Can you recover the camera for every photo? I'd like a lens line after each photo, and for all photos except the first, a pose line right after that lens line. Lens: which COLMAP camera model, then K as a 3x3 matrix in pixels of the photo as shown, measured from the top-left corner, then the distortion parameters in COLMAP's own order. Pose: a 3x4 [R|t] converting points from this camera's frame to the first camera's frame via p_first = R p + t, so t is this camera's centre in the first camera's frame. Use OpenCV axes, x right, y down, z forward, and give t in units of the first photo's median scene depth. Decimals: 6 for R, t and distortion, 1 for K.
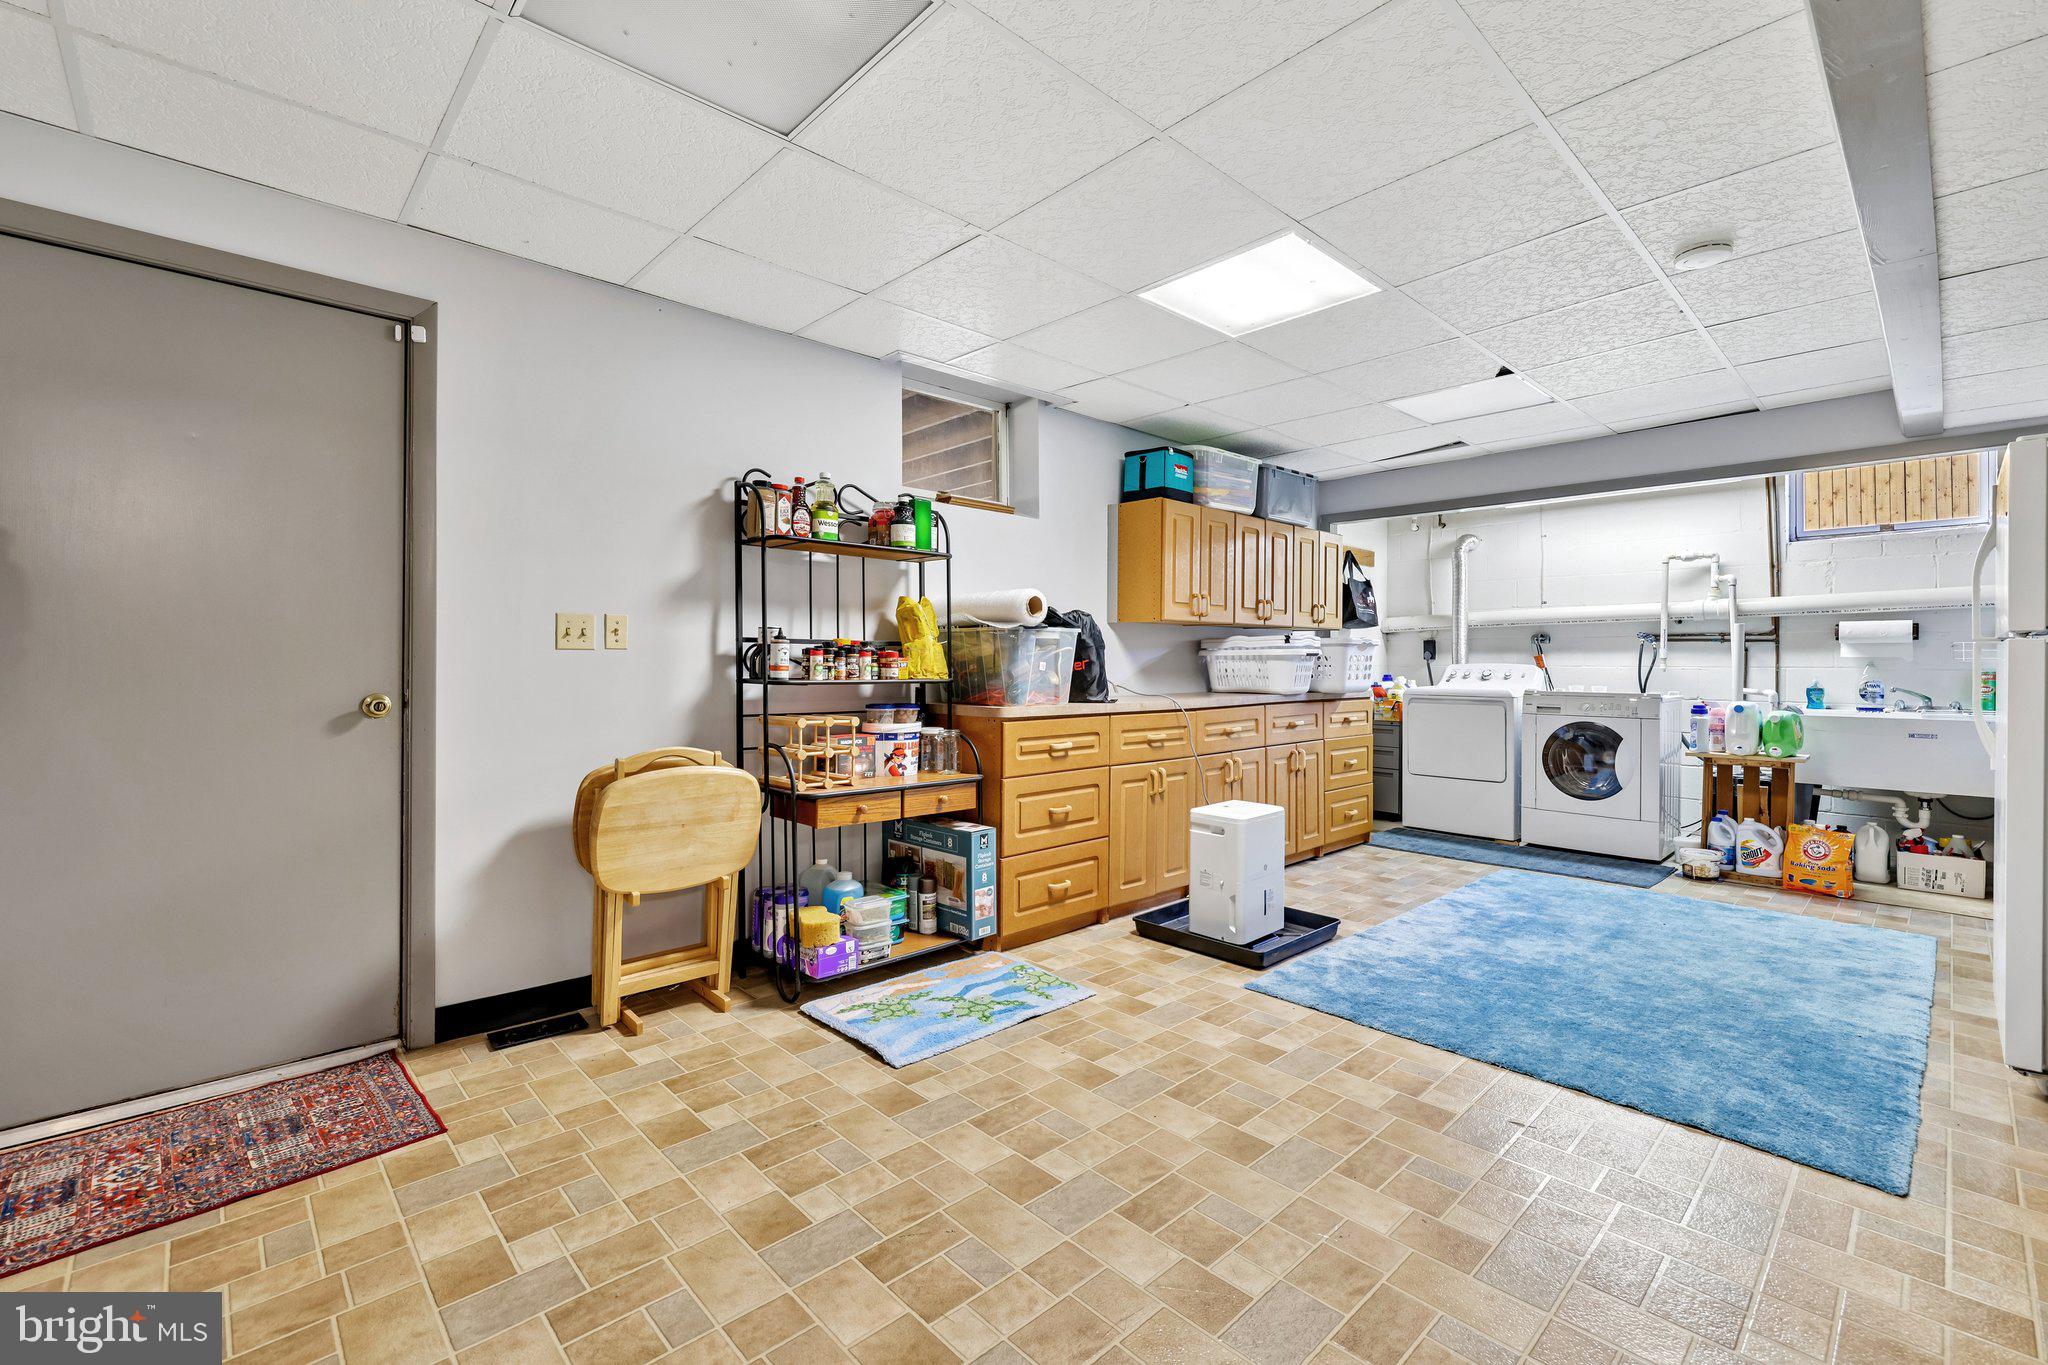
lens RADIAL K [[878.0, 0, 1011.3], [0, 878.0, 654.2], [0, 0, 1]] dist [-0.000827, -0.000050]
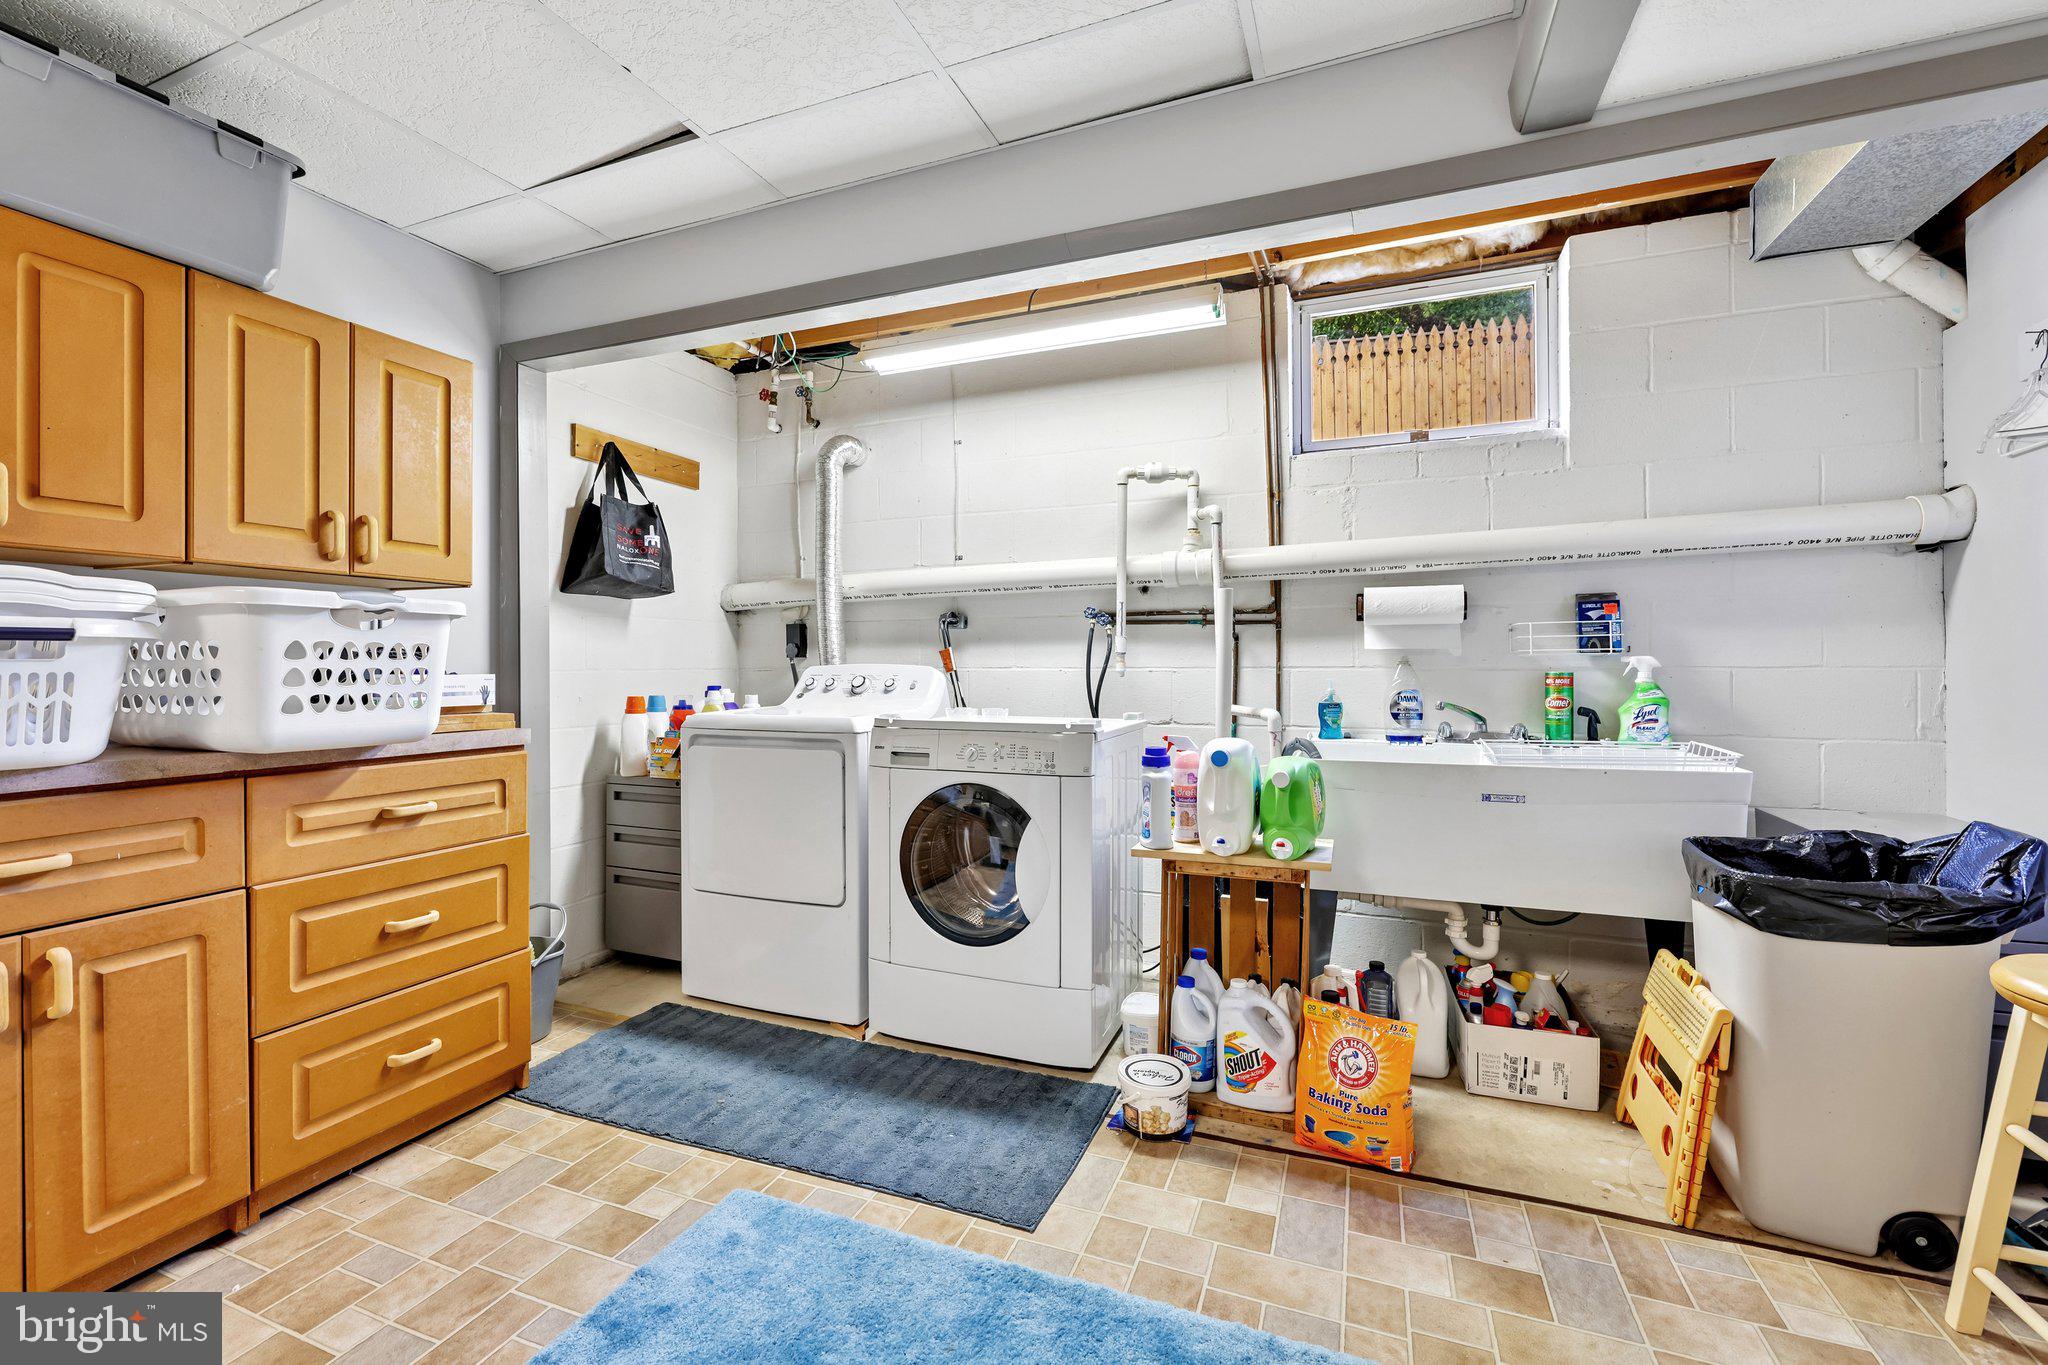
lens RADIAL K [[878.0, 0, 1013.0], [0, 878.0, 673.9], [0, 0, 1]] dist [-0.000827, -0.000050]
pose [[0.902913, -0.010923, 0.429686, 0.480218], [0.003389, 0.999827, 0.018296, 0.008093], [-0.429811, -0.015063, 0.902793, 0.568822]]
